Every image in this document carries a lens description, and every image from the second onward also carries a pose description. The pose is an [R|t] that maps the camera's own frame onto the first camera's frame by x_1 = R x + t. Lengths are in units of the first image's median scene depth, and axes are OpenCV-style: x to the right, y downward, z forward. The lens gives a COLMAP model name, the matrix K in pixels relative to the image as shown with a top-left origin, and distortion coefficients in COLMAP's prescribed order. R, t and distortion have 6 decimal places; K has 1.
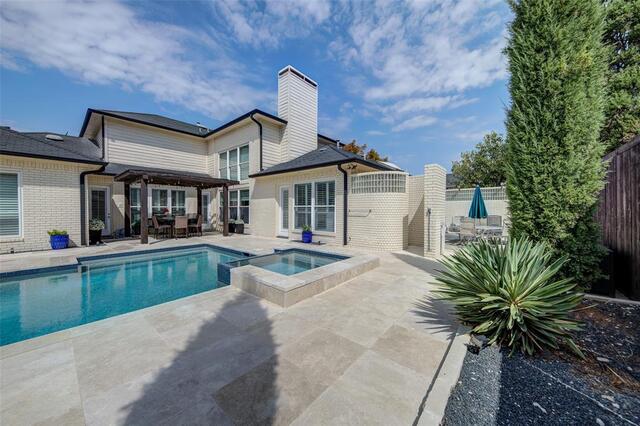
lens RADIAL K [[220.9, 0, 320.0], [0, 220.9, 213.0], [0, 0, 1]] dist [-0.000433, -0.000091]
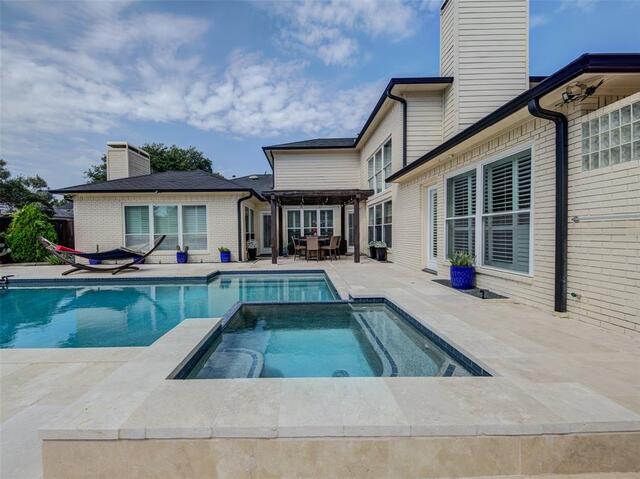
lens RADIAL K [[246.6, 0, 302.8], [0, 246.6, 239.0], [0, 0, 1]] dist [0.000819, -0.000112]
pose [[0.644100, 0.004375, -0.764929, 0.121538], [0.005306, 0.999934, 0.010187, 0.012229], [0.764923, -0.010621, 0.644034, 0.311804]]
